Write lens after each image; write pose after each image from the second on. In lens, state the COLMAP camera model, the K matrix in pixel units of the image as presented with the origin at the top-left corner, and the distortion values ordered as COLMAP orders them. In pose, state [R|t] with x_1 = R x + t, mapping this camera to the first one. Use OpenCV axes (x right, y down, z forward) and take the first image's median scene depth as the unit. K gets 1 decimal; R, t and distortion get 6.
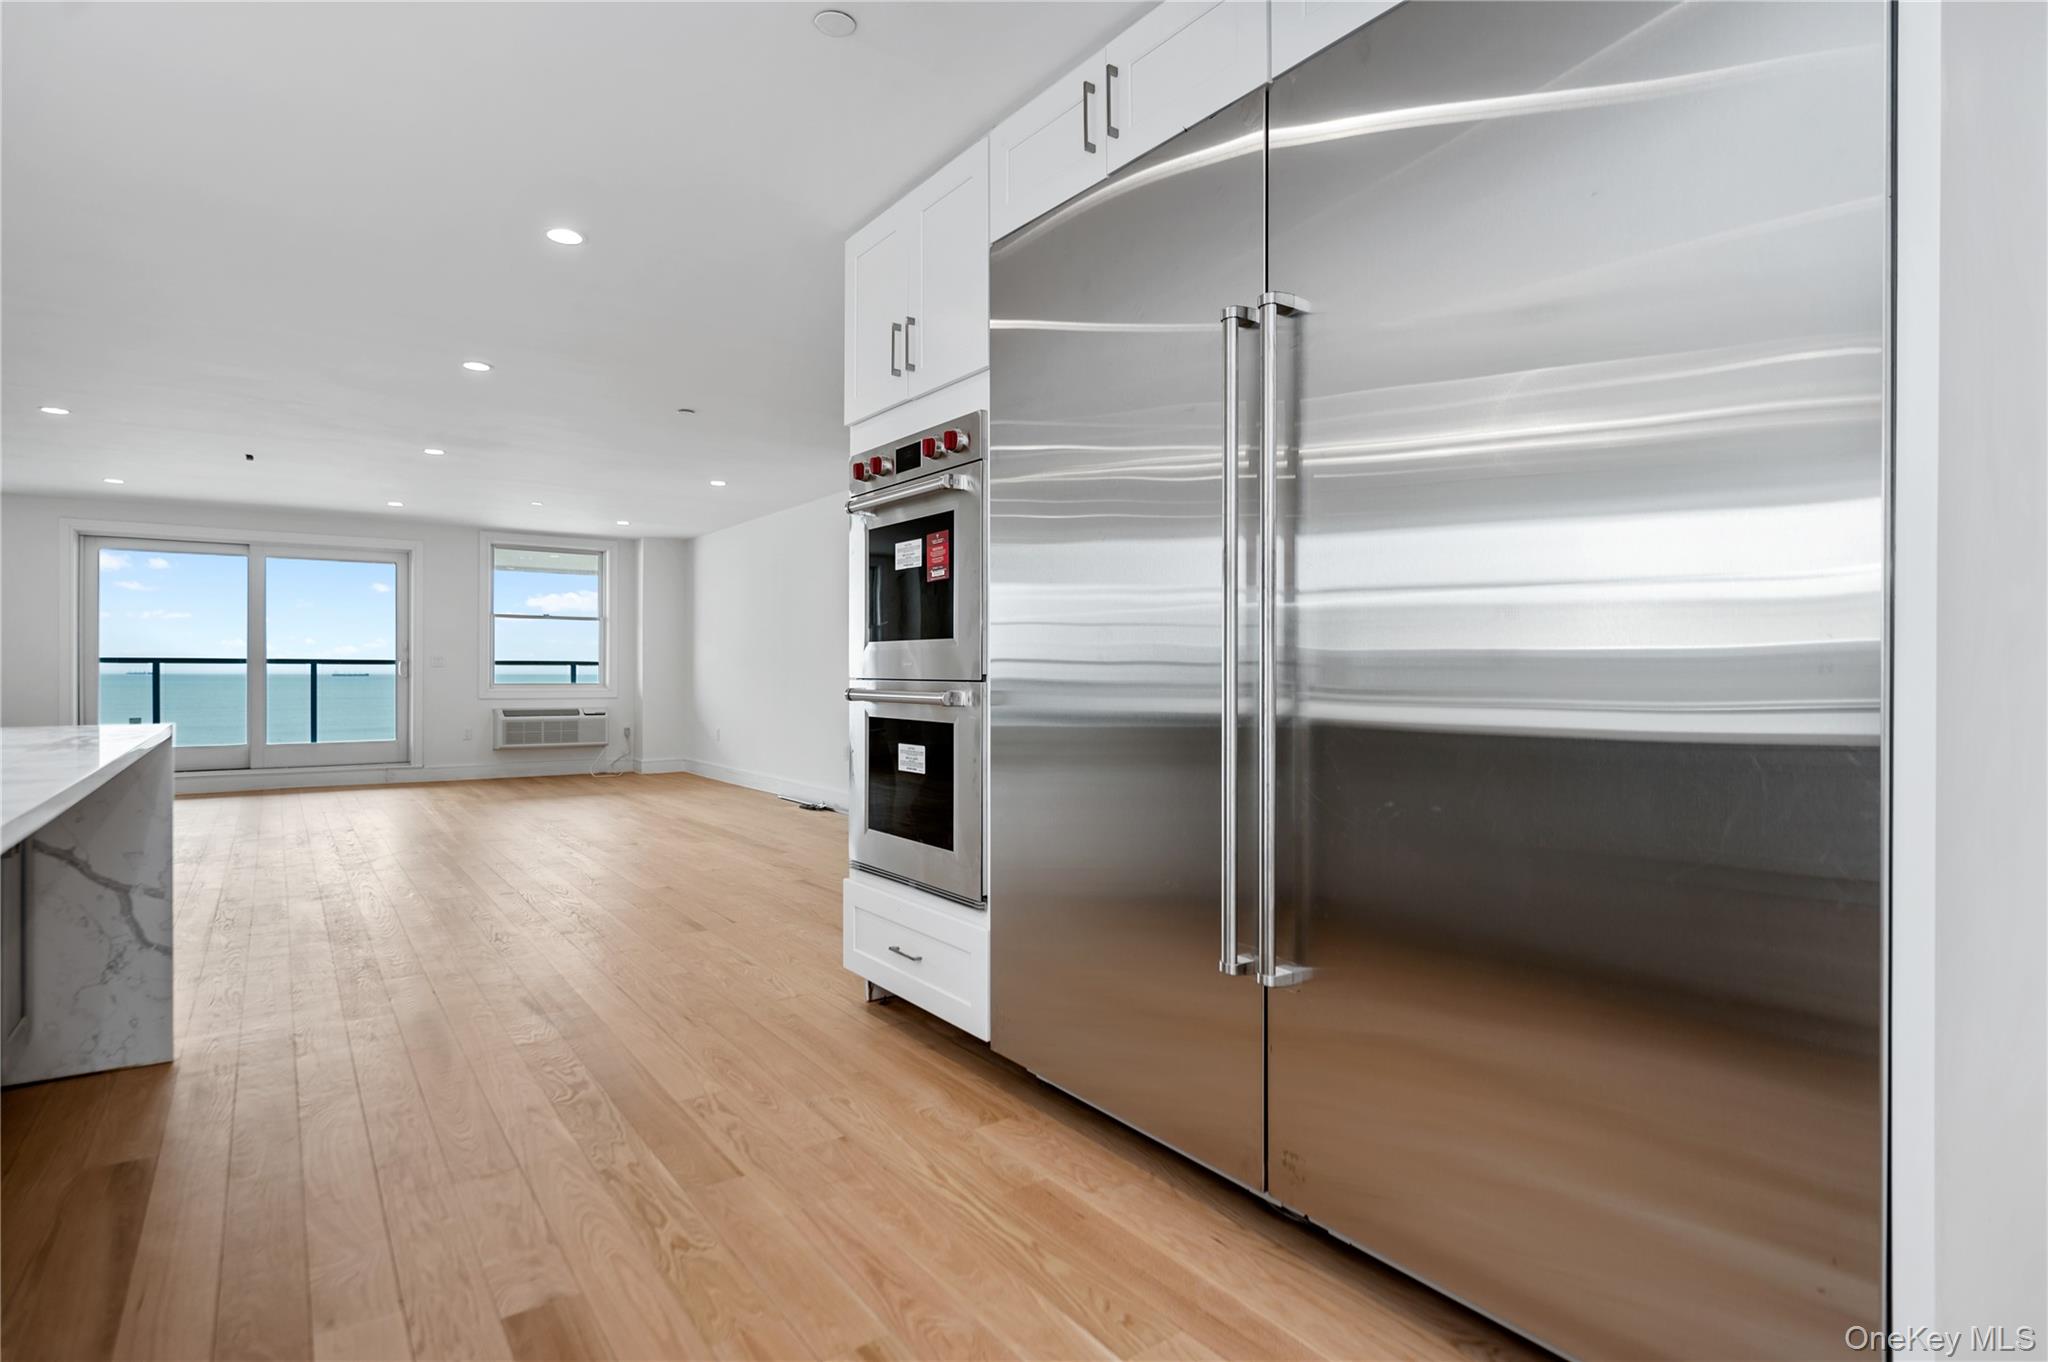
lens RADIAL K [[1060.1, 0, 1040.8], [0, 1060.1, 674.5], [0, 0, 1]] dist [0.006252, -0.000474]
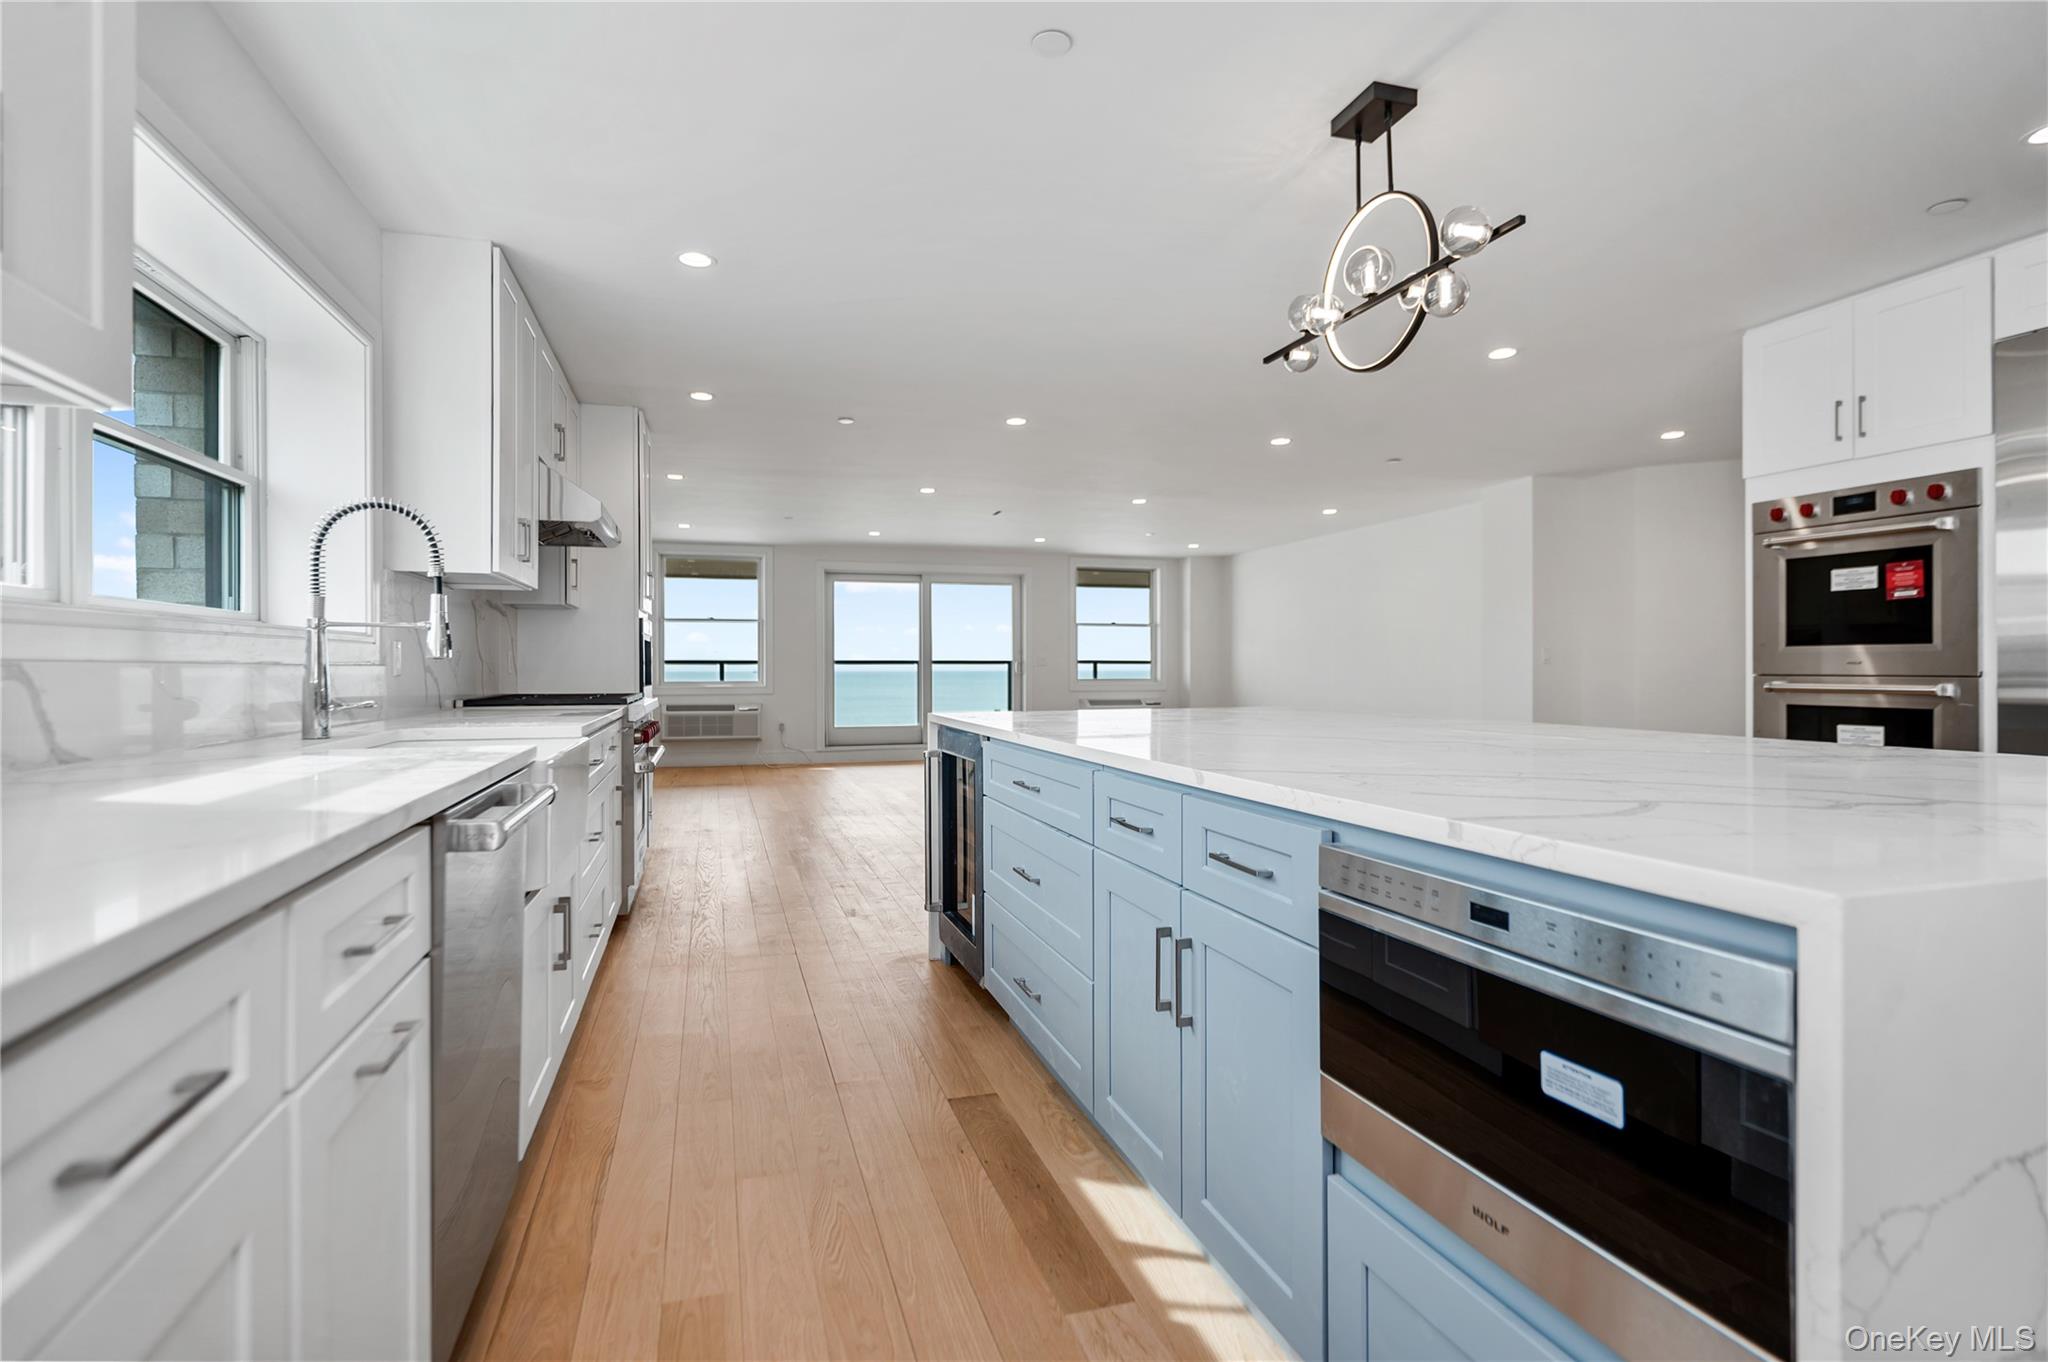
lens RADIAL K [[1003.4, 0, 1036.6], [0, 1003.4, 672.5], [0, 0, 1]] dist [0.004734, -0.003219]
pose [[0.951633, -0.003545, -0.307216, -0.700168], [0.004577, 0.999986, 0.002638, -0.007328], [0.307203, -0.003917, 0.951636, -0.468674]]
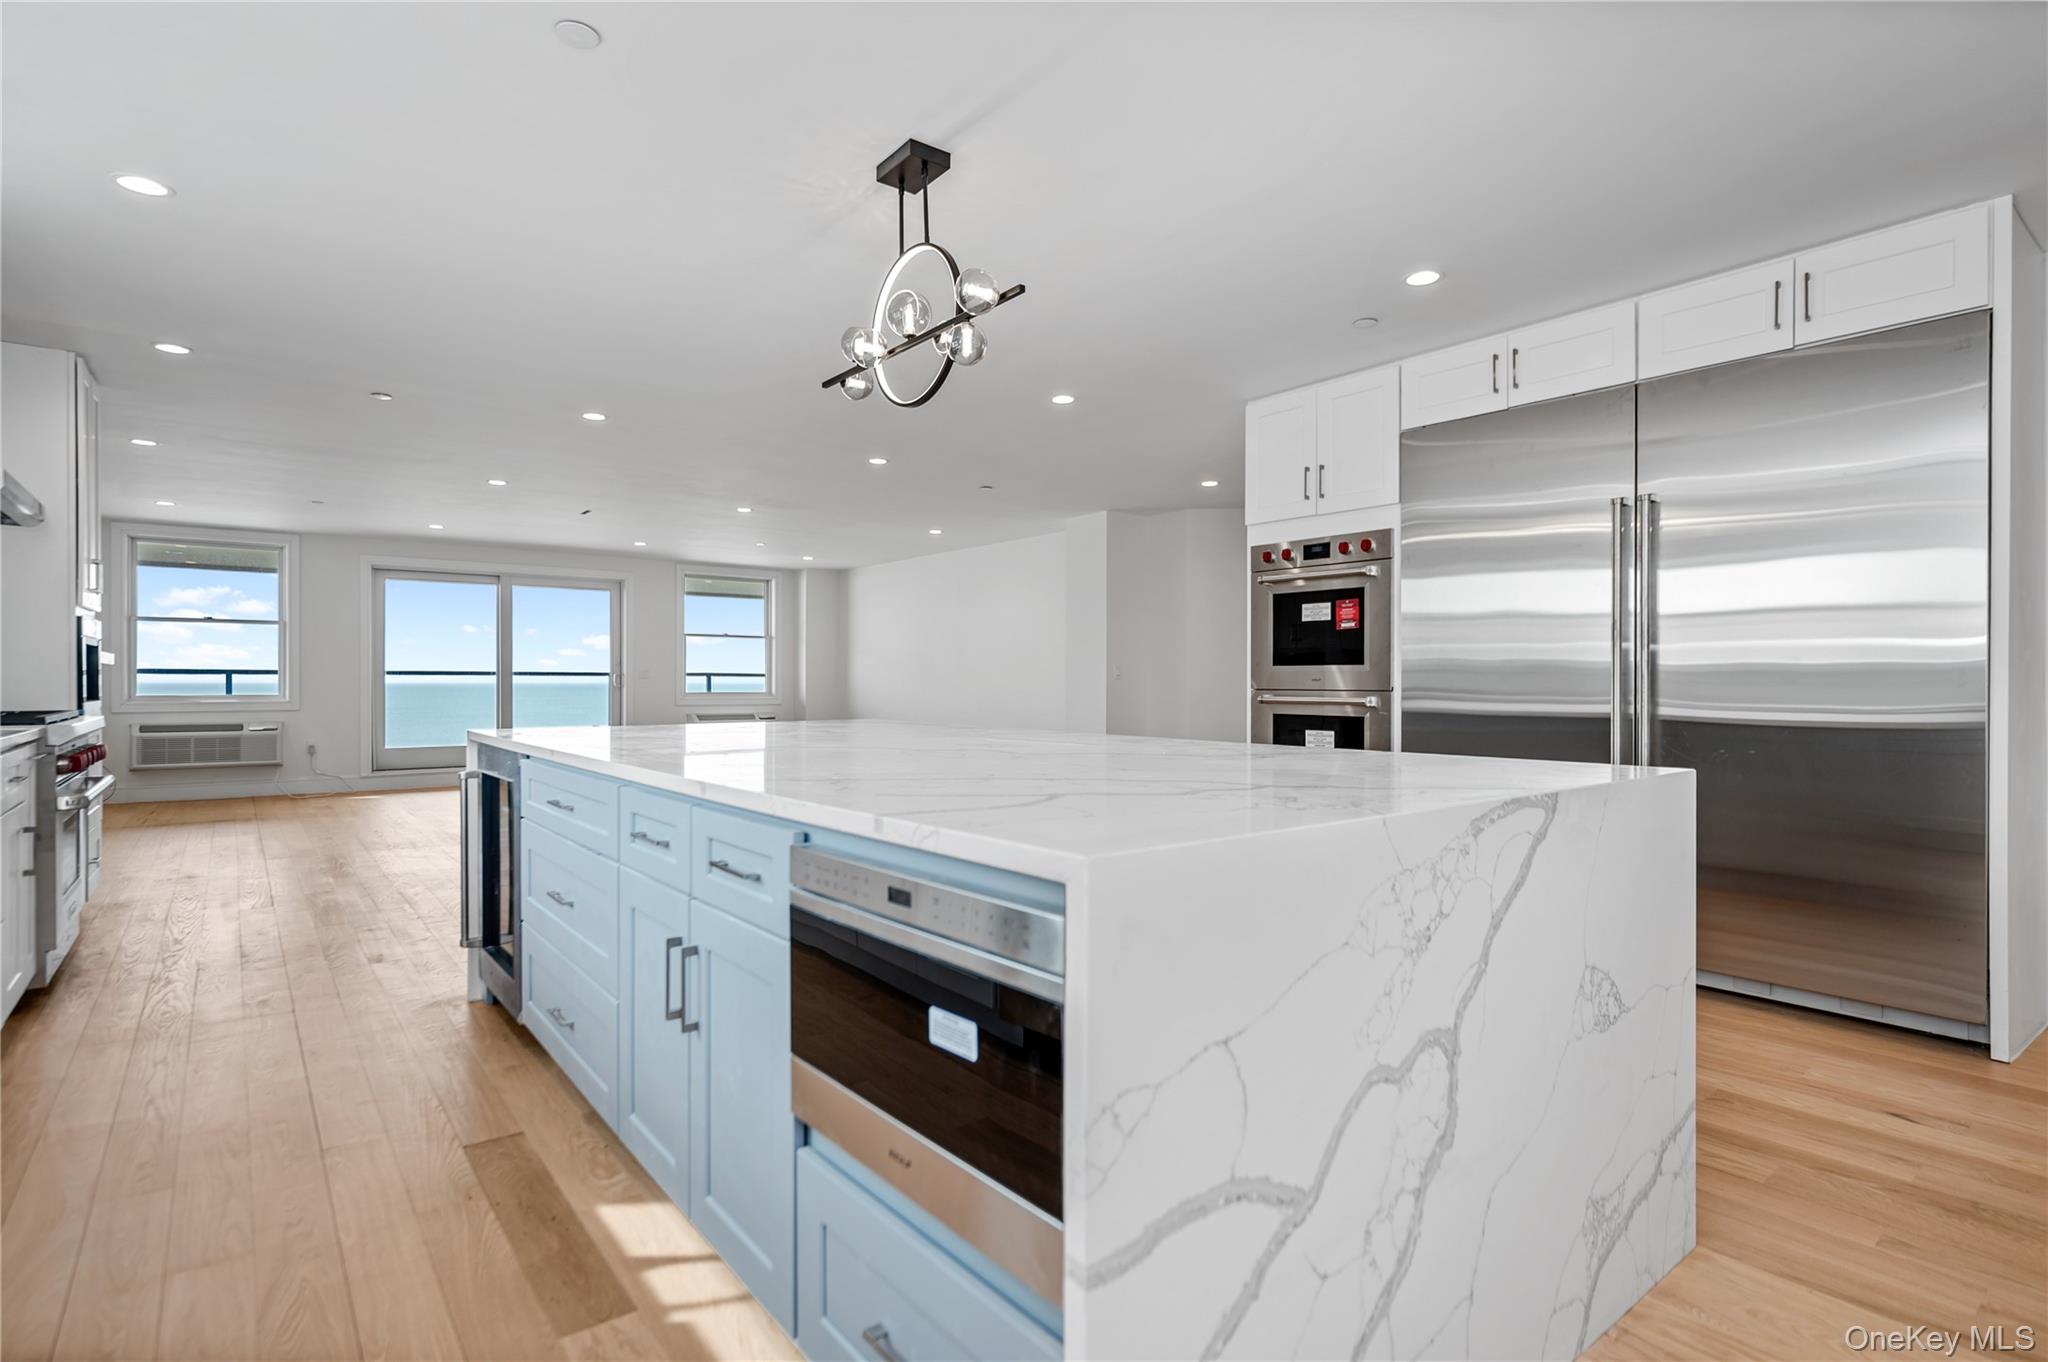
lens RADIAL K [[1003.4, 0, 1046.1], [0, 1003.4, 689.7], [0, 0, 1]] dist [0.004734, -0.003219]
pose [[0.998346, -0.001582, 0.057472, -0.624710], [0.001164, 0.999973, 0.007304, -0.007263], [-0.057482, -0.007225, 0.998320, -0.493938]]
